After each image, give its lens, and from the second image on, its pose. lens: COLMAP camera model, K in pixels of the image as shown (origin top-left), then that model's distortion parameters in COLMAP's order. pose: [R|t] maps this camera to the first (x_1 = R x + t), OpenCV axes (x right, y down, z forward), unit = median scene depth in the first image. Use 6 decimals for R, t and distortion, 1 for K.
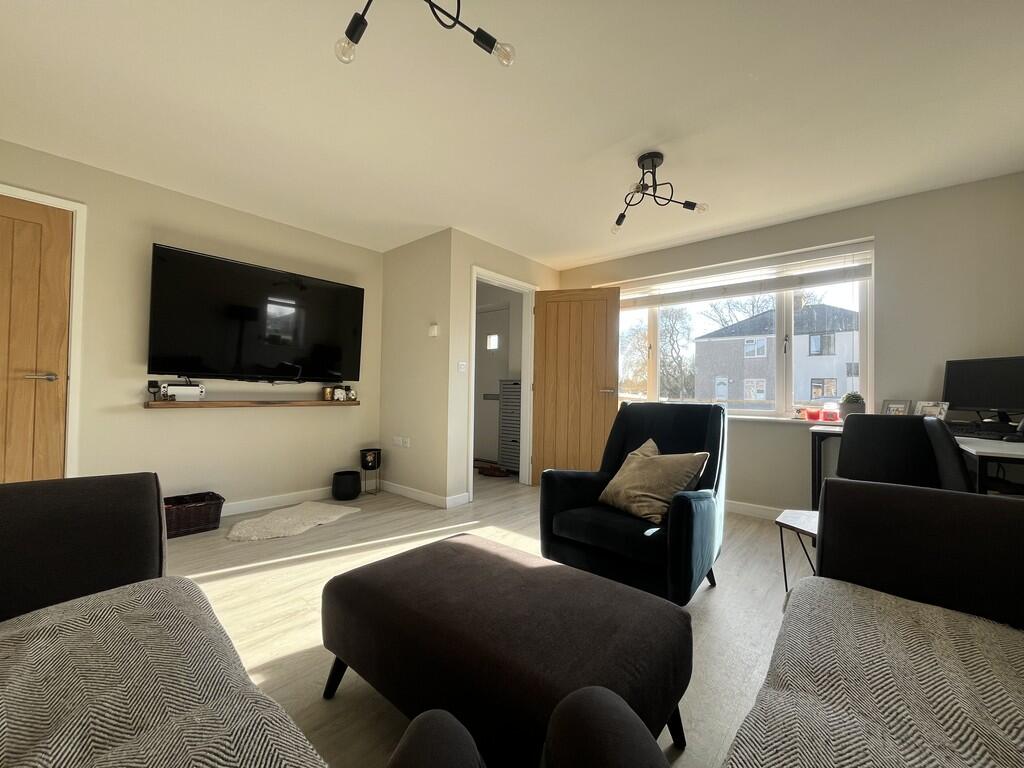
lens RADIAL K [[415.0, 0, 516.9], [0, 415.0, 384.8], [0, 0, 1]] dist [-0.001462, -0.000414]
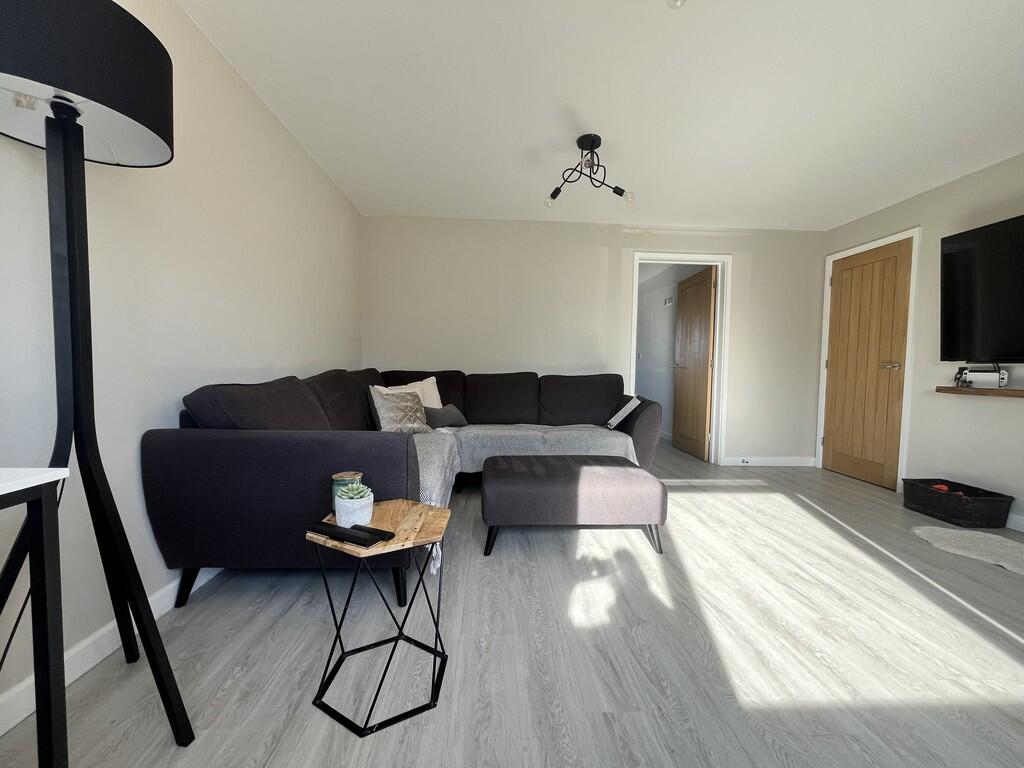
lens RADIAL K [[415.0, 0, 512.2], [0, 415.0, 387.1], [0, 0, 1]] dist [-0.001462, -0.000414]
pose [[-0.718382, 0.013105, -0.695525, 0.610062], [-0.014866, 0.999305, 0.034184, 0.020124], [0.695490, 0.034896, -0.717688, 0.917515]]
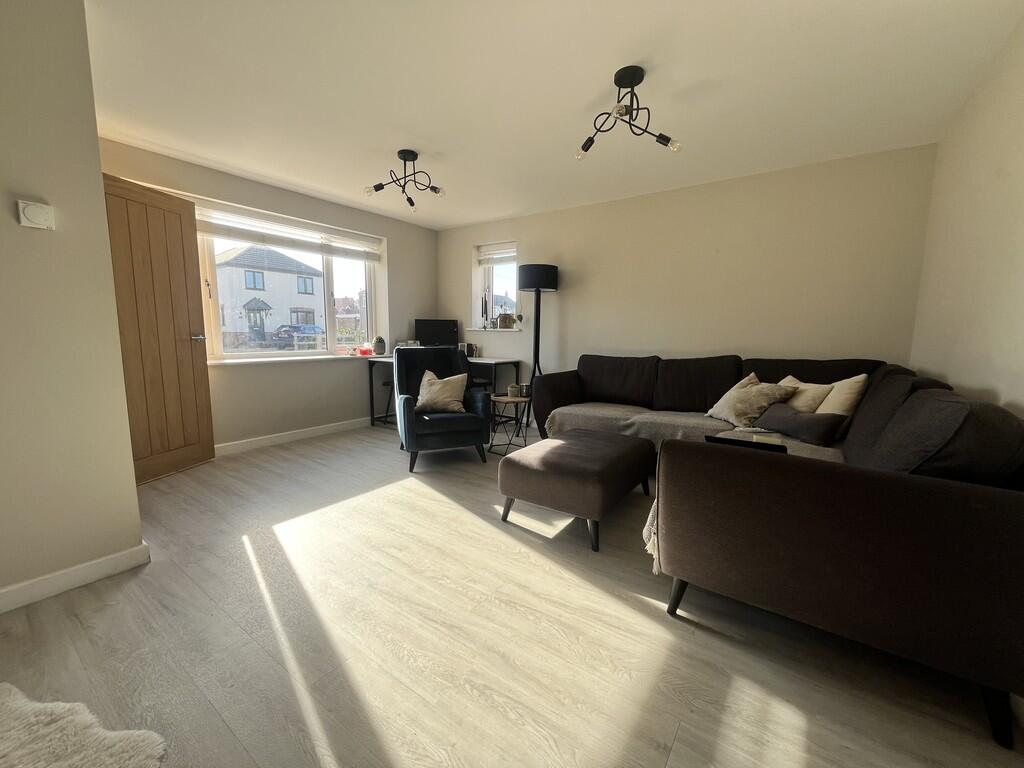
lens RADIAL K [[415.0, 0, 512.6], [0, 415.0, 383.4], [0, 0, 1]] dist [-0.001462, -0.000414]
pose [[-0.116078, -0.122849, 0.985614, -0.806348], [-0.005328, 0.992384, 0.123065, 0.001010], [-0.993226, 0.009034, -0.115848, 0.658587]]
